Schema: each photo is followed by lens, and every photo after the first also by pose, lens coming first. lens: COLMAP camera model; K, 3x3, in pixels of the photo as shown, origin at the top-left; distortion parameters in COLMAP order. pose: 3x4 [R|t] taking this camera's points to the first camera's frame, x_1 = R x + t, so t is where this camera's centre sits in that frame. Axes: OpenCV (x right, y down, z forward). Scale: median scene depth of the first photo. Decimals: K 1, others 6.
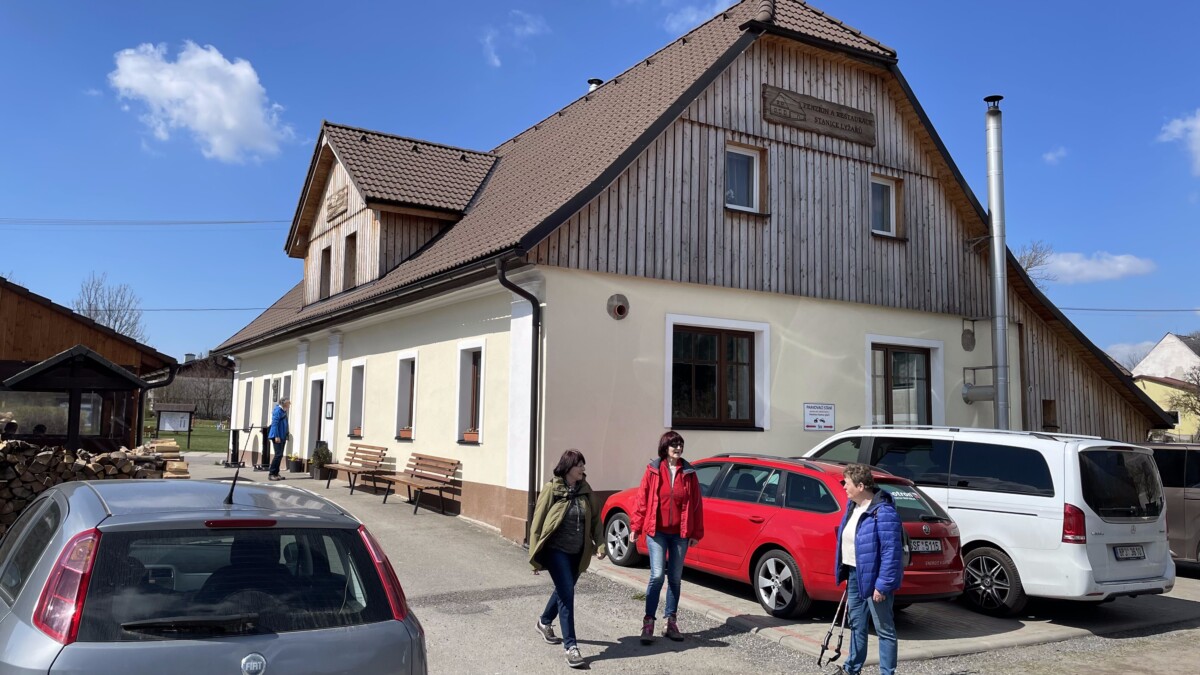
lens RADIAL K [[909.2, 0, 600.0], [0, 909.2, 337.5], [0, 0, 1]] dist [0.045837, -0.107327]
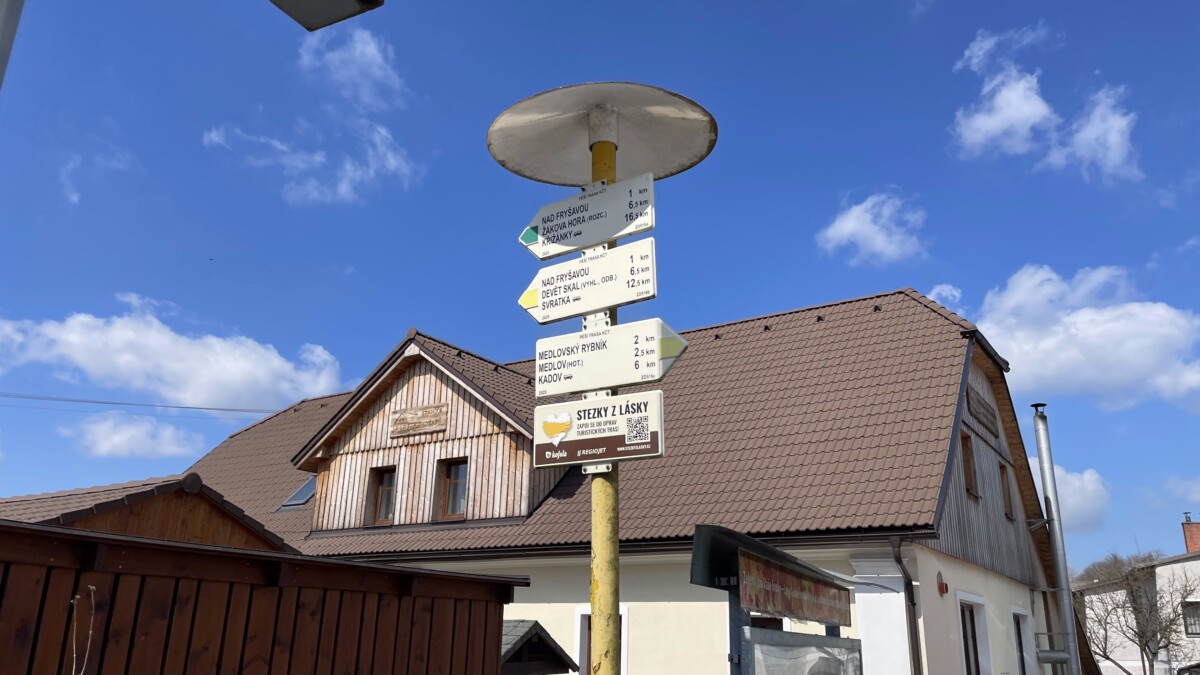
lens RADIAL K [[909.2, 0, 600.0], [0, 909.2, 337.5], [0, 0, 1]] dist [0.045837, -0.107327]
pose [[0.906966, 0.142768, 0.396270, -0.654270], [-0.054402, 0.972629, -0.225904, -0.042916], [-0.417676, 0.183329, 0.889909, 0.143652]]
